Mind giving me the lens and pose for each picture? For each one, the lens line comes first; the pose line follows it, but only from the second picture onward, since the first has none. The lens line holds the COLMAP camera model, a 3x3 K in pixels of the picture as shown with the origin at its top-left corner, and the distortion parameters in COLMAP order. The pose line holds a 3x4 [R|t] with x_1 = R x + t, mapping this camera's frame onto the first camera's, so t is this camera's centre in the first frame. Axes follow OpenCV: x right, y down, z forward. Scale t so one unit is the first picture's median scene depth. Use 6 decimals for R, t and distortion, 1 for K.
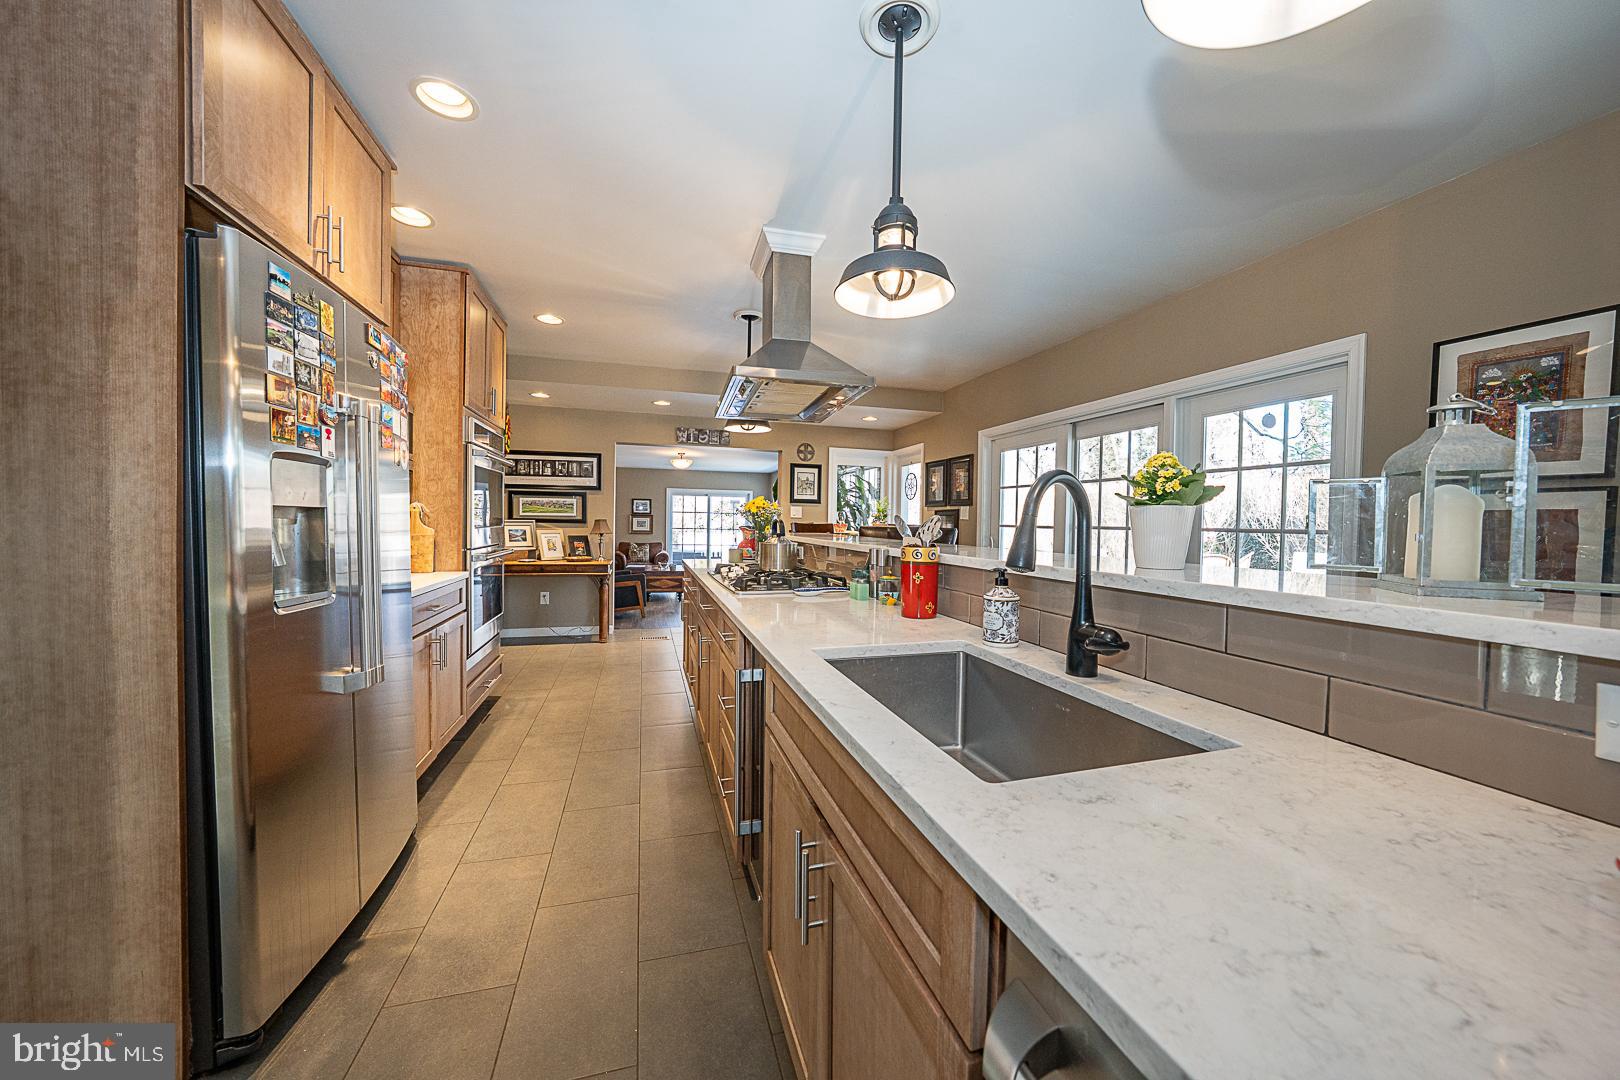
lens RADIAL K [[576.1, 0, 814.7], [0, 576.1, 539.0], [0, 0, 1]] dist [-0.015854, 0.001919]
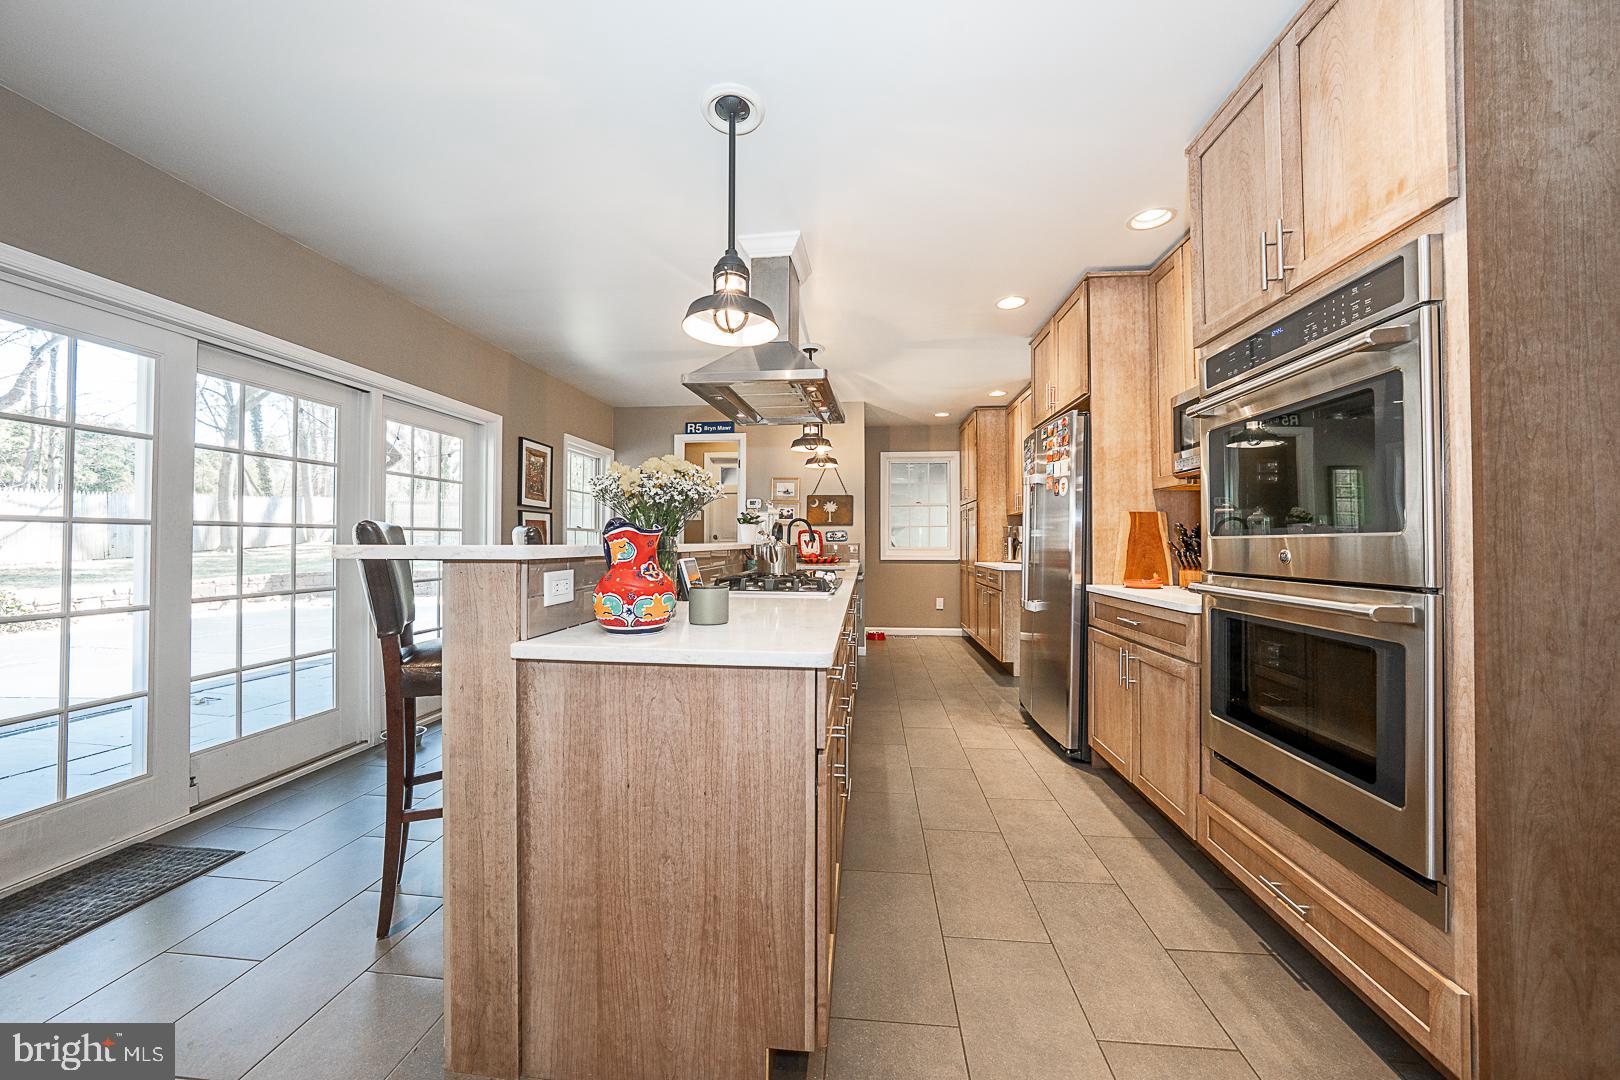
lens RADIAL K [[554.1, 0, 806.9], [0, 554.1, 521.6], [0, 0, 1]] dist [-0.021457, 0.002463]
pose [[-0.920178, -0.004474, 0.391474, -0.494825], [-0.006210, 0.999976, -0.003169, -0.028944], [-0.391451, -0.005347, -0.920184, 1.895368]]
